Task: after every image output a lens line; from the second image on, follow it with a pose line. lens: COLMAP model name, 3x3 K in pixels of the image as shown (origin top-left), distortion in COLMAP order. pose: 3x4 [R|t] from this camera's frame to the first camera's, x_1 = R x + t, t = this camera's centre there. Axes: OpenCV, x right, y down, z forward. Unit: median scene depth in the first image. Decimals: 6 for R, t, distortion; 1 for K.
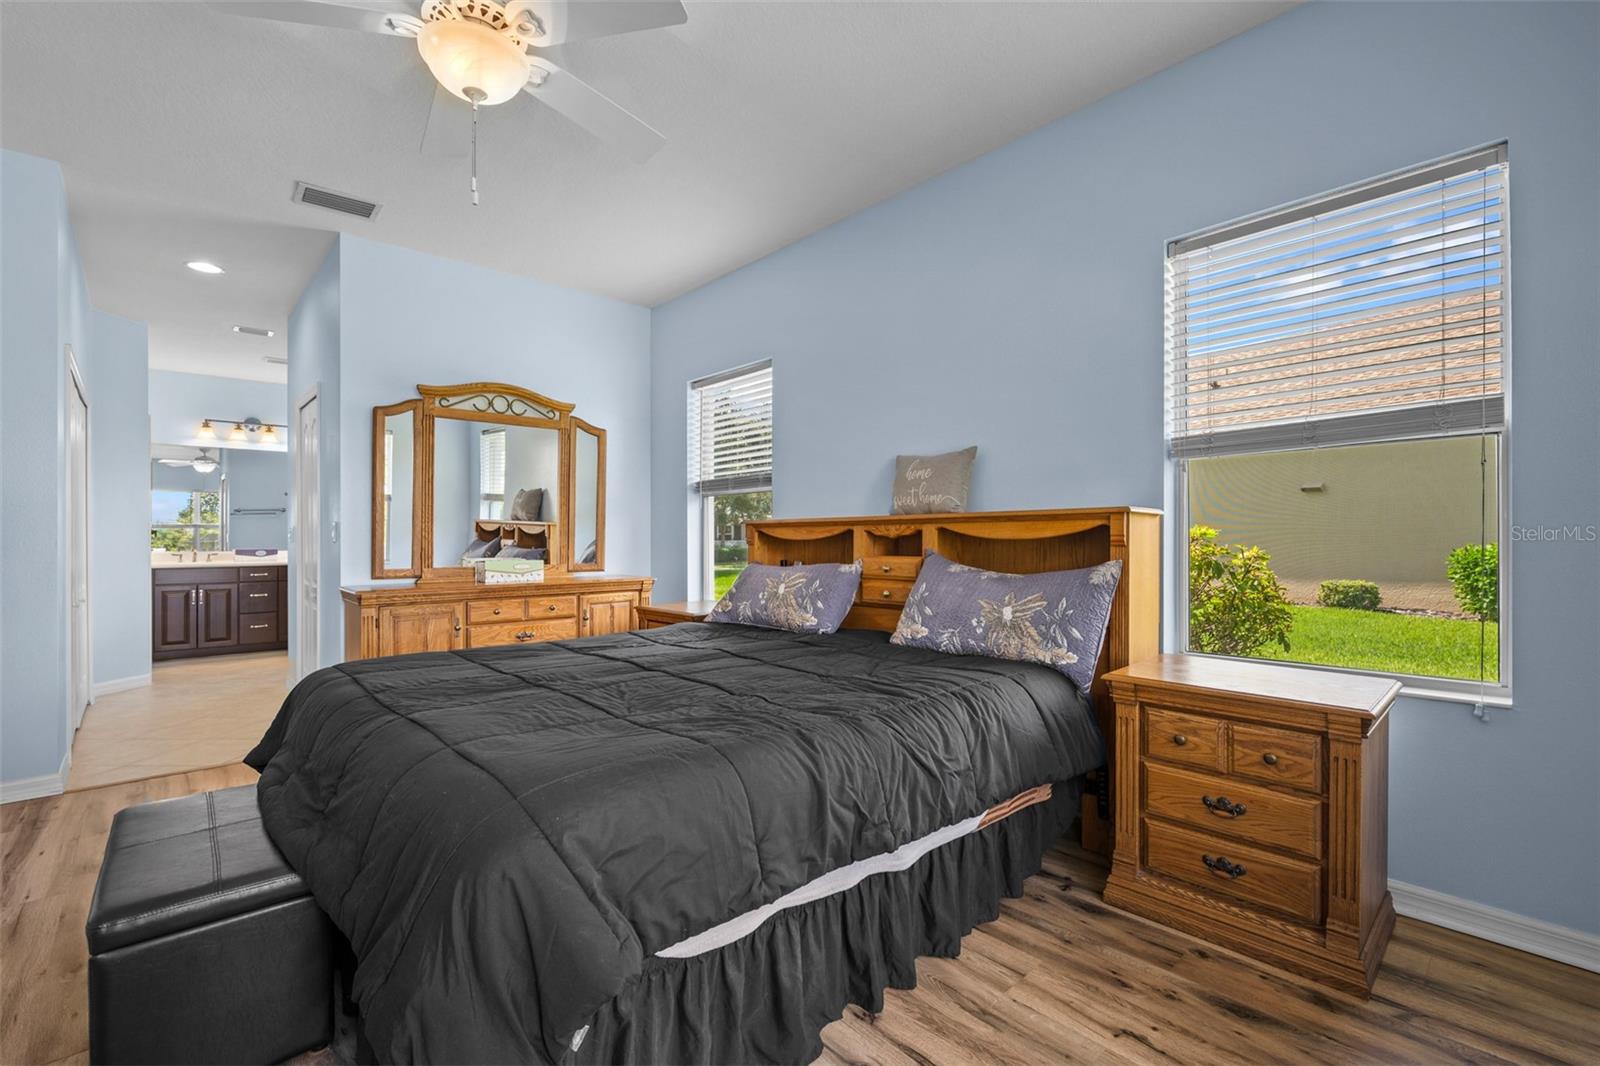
lens RADIAL K [[687.4, 0, 791.2], [0, 687.4, 537.6], [0, 0, 1]] dist [-0.000355, -0.001288]
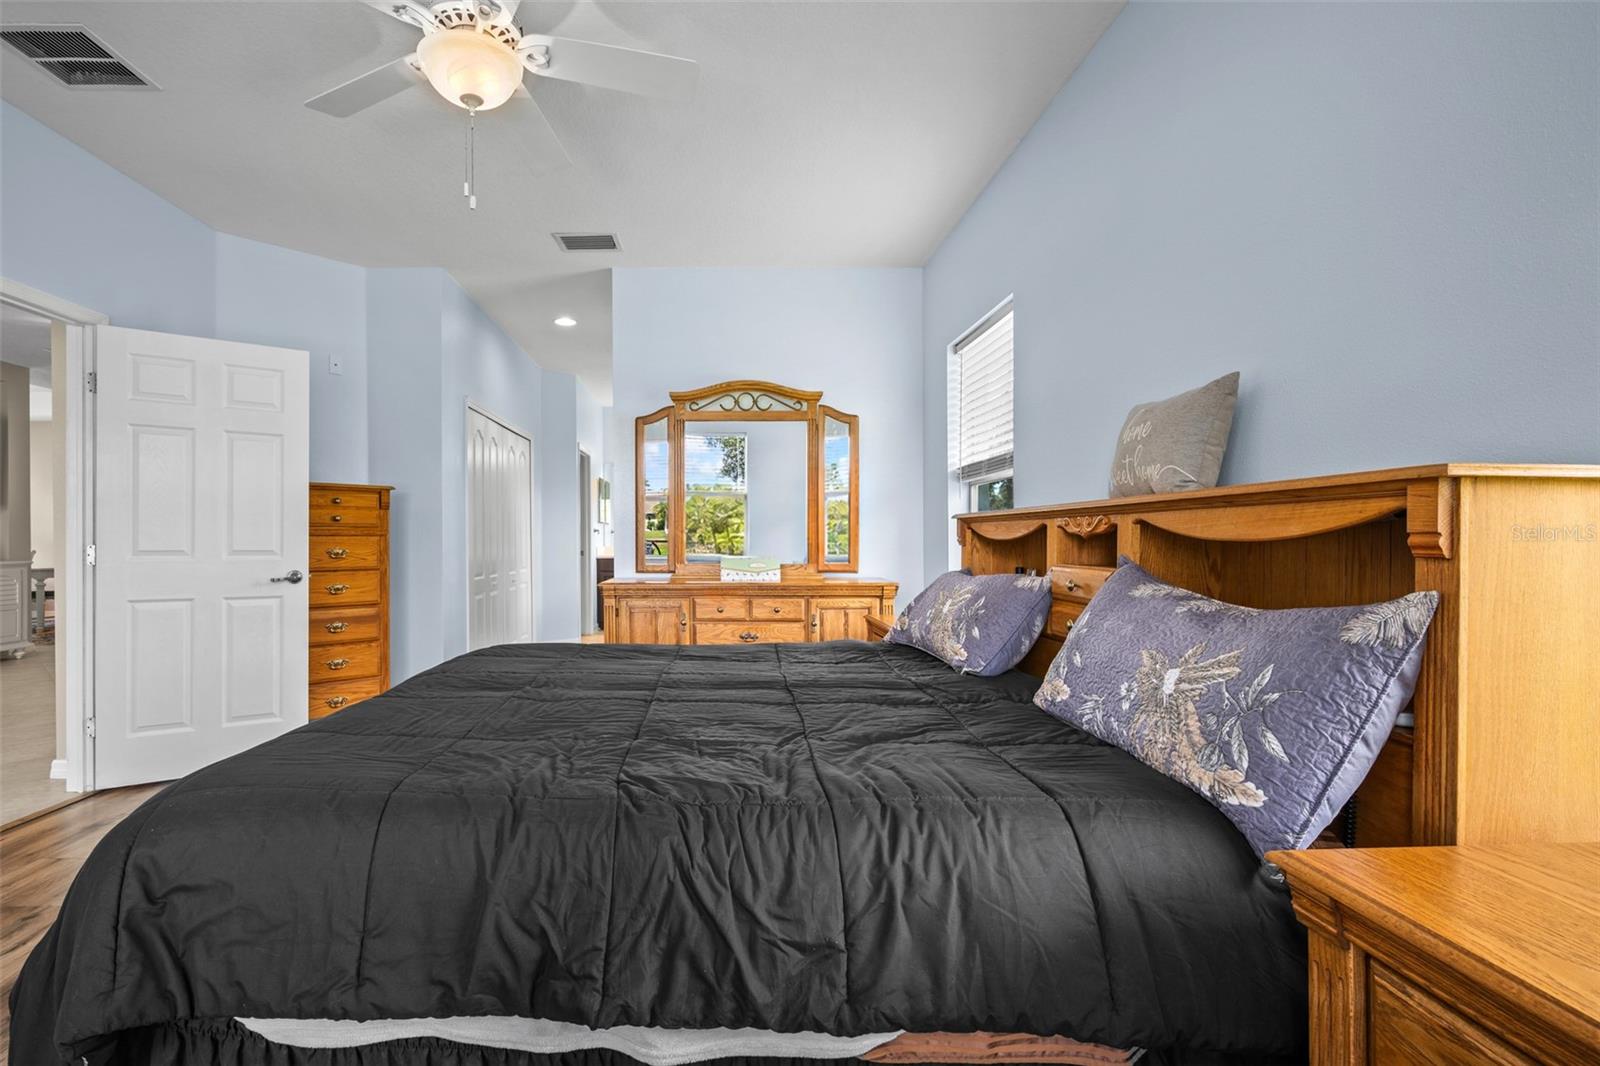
lens RADIAL K [[715.8, 0, 800.2], [0, 715.8, 537.6], [0, 0, 1]] dist [0.002328, -0.000717]
pose [[0.747010, 0.003534, -0.664803, 0.387230], [-0.001433, 0.999992, 0.003705, -0.001219], [0.664811, -0.001815, 0.747009, 0.333085]]
